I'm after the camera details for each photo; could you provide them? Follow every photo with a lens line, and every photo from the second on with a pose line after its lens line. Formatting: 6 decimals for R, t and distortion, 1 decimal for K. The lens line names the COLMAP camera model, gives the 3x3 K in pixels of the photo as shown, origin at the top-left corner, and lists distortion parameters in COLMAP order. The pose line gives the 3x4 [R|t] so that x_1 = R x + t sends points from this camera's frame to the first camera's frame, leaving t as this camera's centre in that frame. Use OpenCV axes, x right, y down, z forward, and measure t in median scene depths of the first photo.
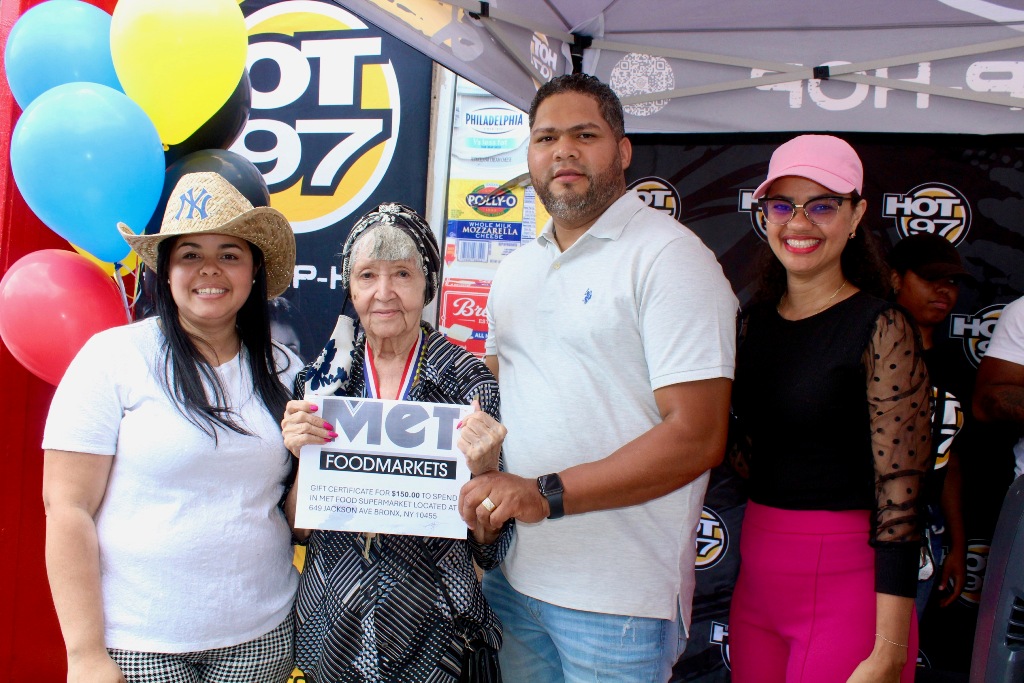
lens RADIAL K [[881.4, 0, 512.0], [0, 881.4, 341.5], [0, 0, 1]] dist [-0.134113, 0.098019]
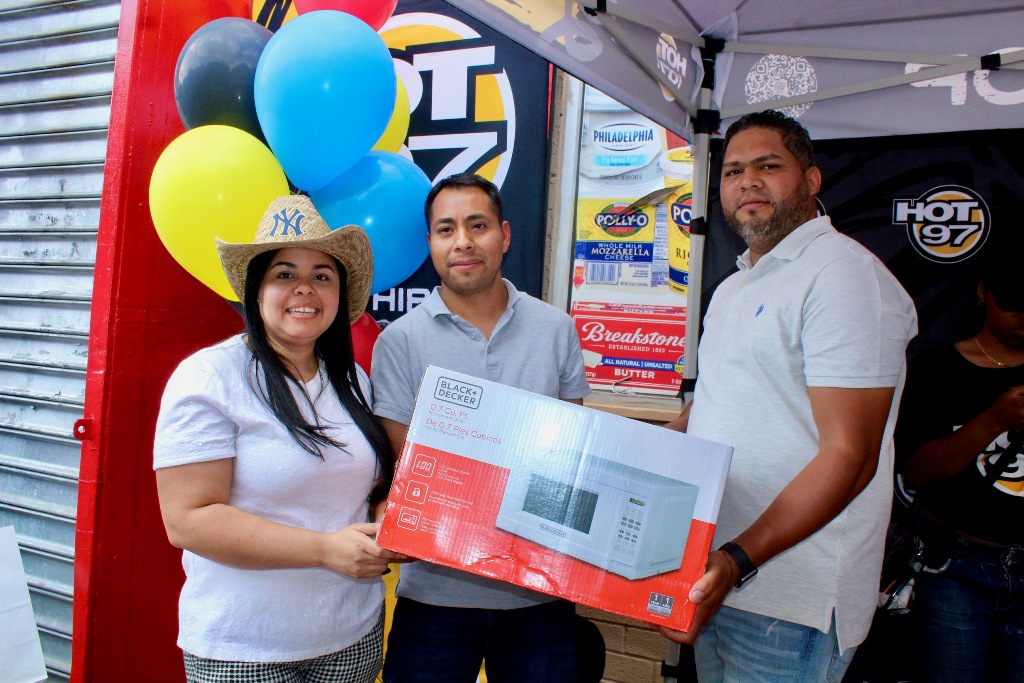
lens RADIAL K [[829.5, 0, 513.9], [0, 829.5, 346.9], [0, 0, 1]] dist [-0.165643, 0.131952]
pose [[0.985518, -0.001624, -0.169564, 0.016928], [-0.001922, 0.999783, -0.020745, -0.005008], [0.169561, 0.020770, 0.985301, 0.128816]]
